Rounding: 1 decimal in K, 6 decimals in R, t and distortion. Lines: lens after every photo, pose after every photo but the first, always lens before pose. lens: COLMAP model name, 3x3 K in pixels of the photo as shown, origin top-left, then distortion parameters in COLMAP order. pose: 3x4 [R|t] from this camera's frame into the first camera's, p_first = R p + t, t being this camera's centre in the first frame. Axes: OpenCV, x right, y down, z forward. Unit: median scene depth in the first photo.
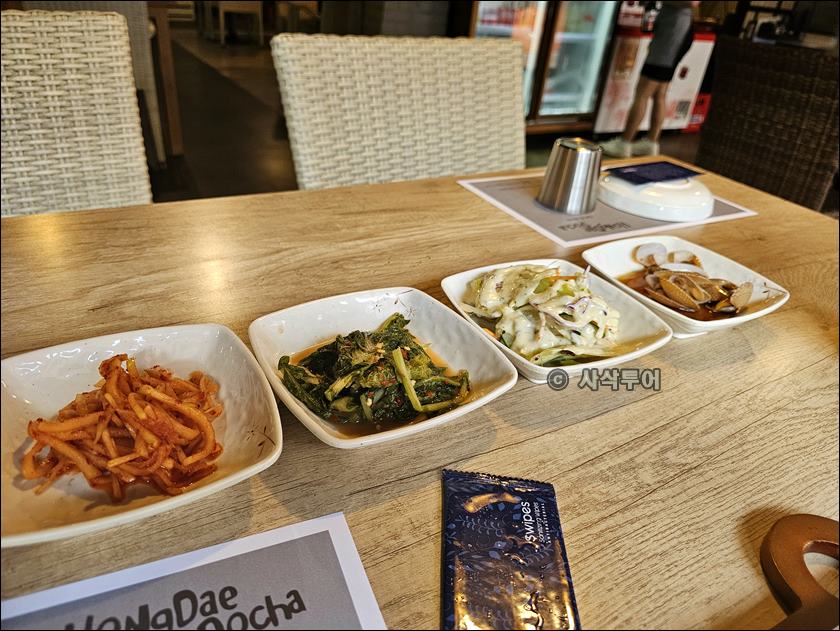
lens RADIAL K [[558.2, 0, 418.9], [0, 558.2, 316.3], [0, 0, 1]] dist [0.011812, 0.001457]
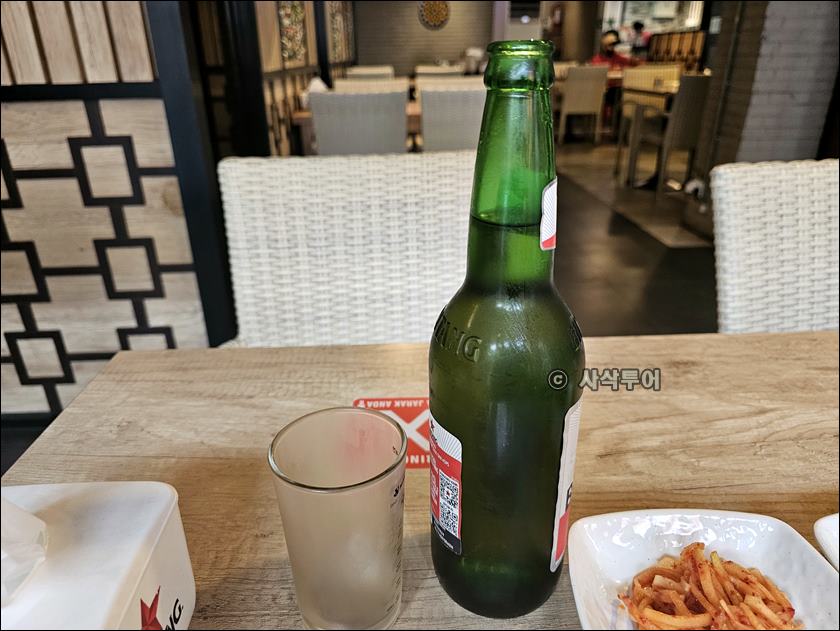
lens RADIAL K [[558.2, 0, 418.4], [0, 558.2, 315.1], [0, 0, 1]] dist [0.011812, 0.001457]
pose [[0.892751, 0.099601, -0.439402, -0.258310], [-0.153287, 0.984225, -0.088342, -0.072962], [0.423672, 0.146222, 0.893936, -0.067424]]
